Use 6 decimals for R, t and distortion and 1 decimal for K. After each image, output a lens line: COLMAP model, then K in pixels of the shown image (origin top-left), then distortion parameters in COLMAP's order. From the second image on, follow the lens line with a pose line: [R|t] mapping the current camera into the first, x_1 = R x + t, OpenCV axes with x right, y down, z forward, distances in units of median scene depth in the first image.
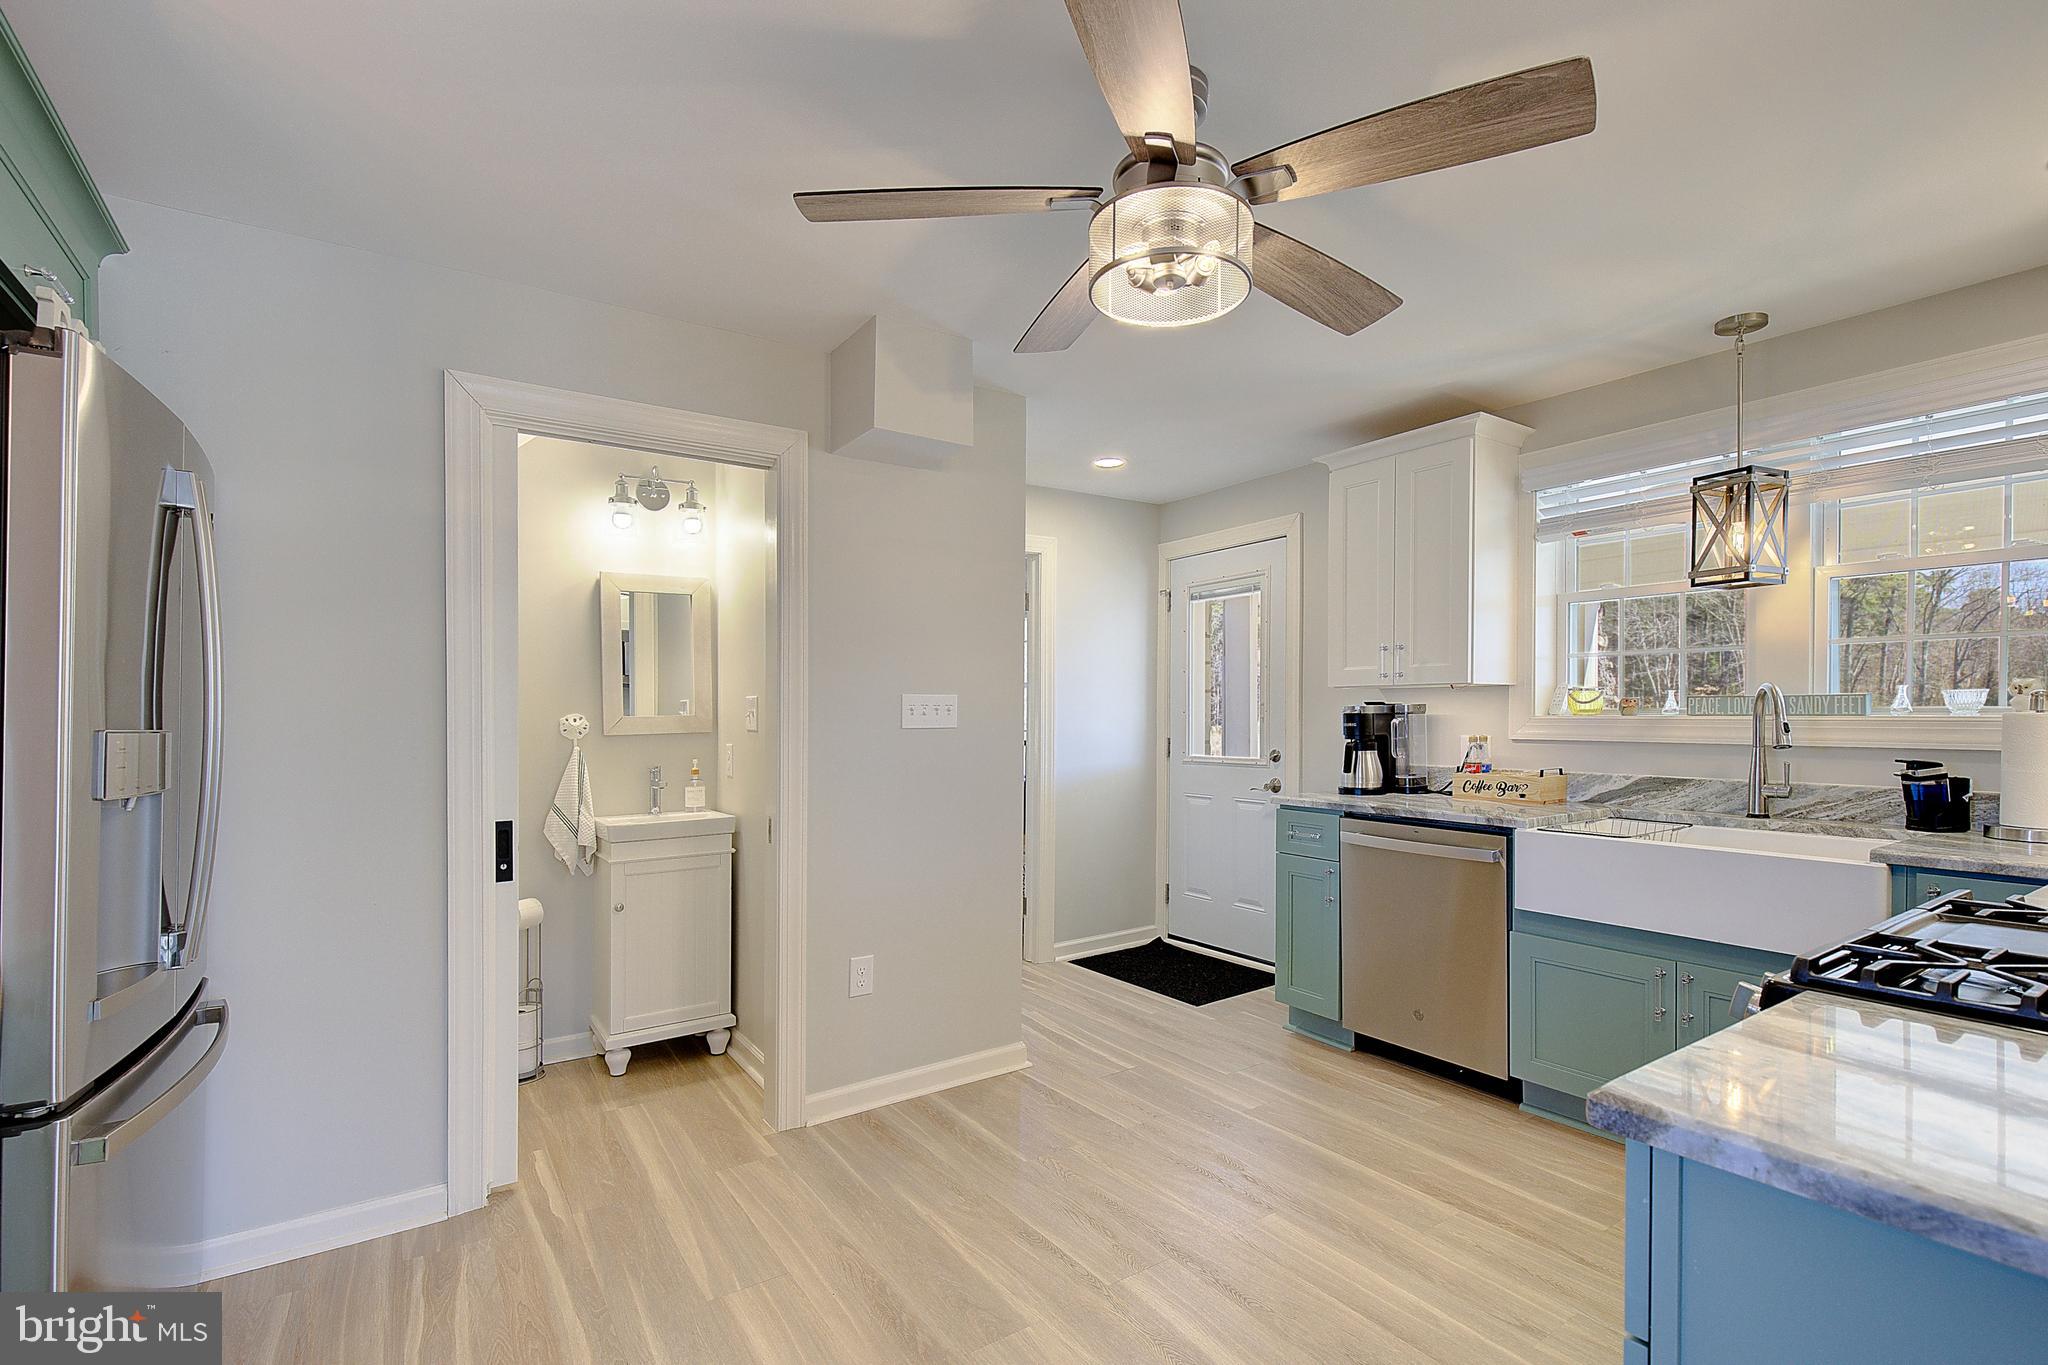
lens RADIAL K [[962.5, 0, 1026.7], [0, 962.5, 718.0], [0, 0, 1]] dist [-0.000462, -0.000064]
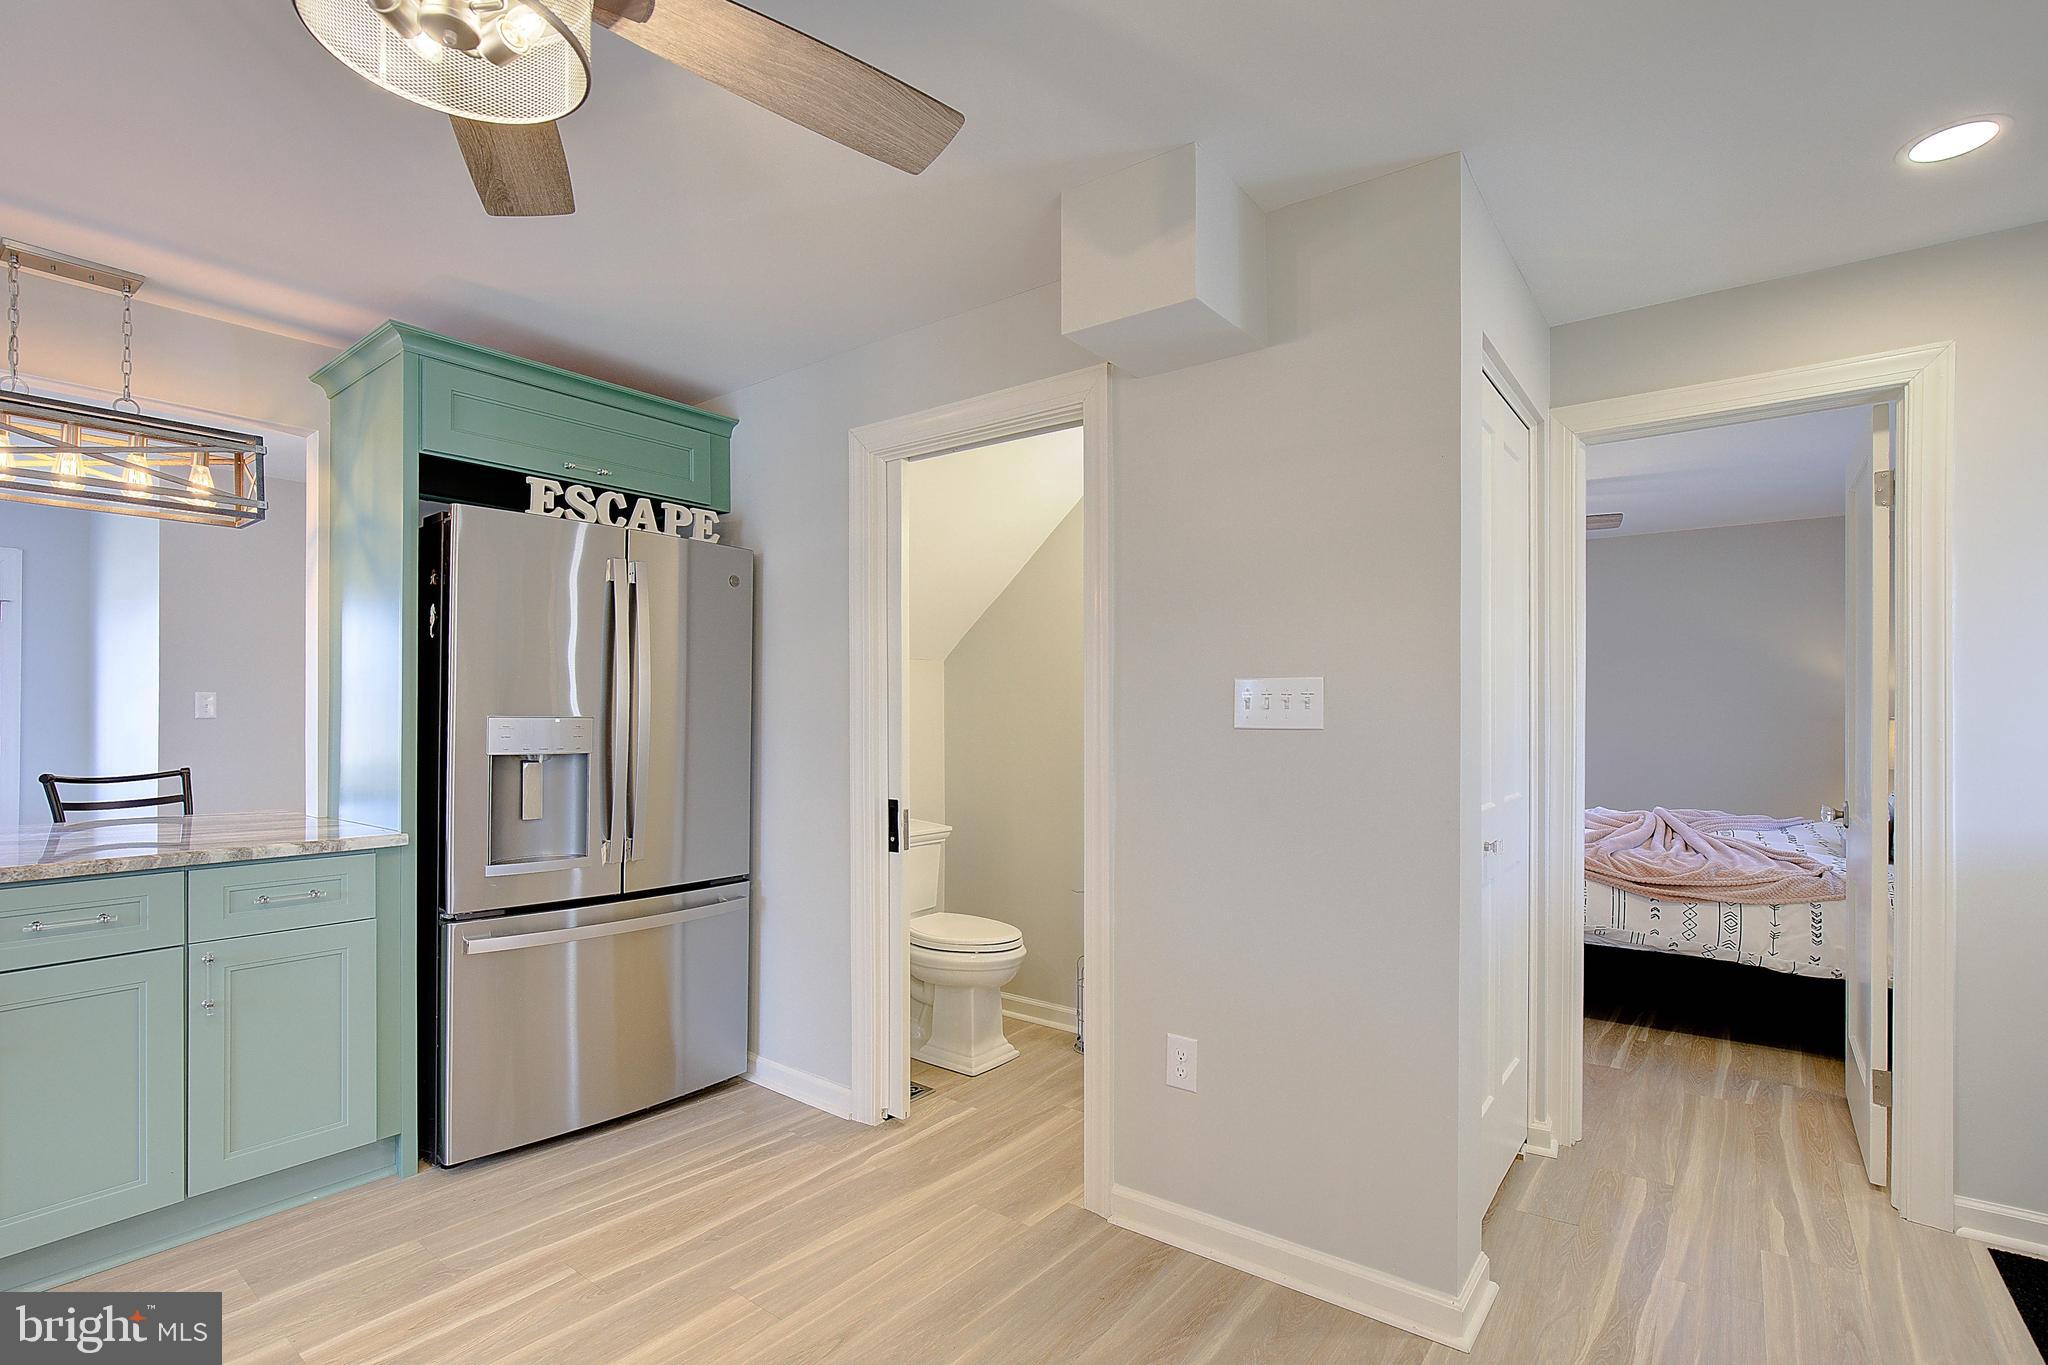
lens RADIAL K [[942.4, 0, 1040.6], [0, 942.4, 683.0], [0, 0, 1]] dist [-0.001651, 0.000034]
pose [[0.323957, -0.023382, -0.945783, 0.514360], [-0.005874, 0.999626, -0.026725, -0.002814], [0.946054, 0.014214, 0.323698, 0.695119]]
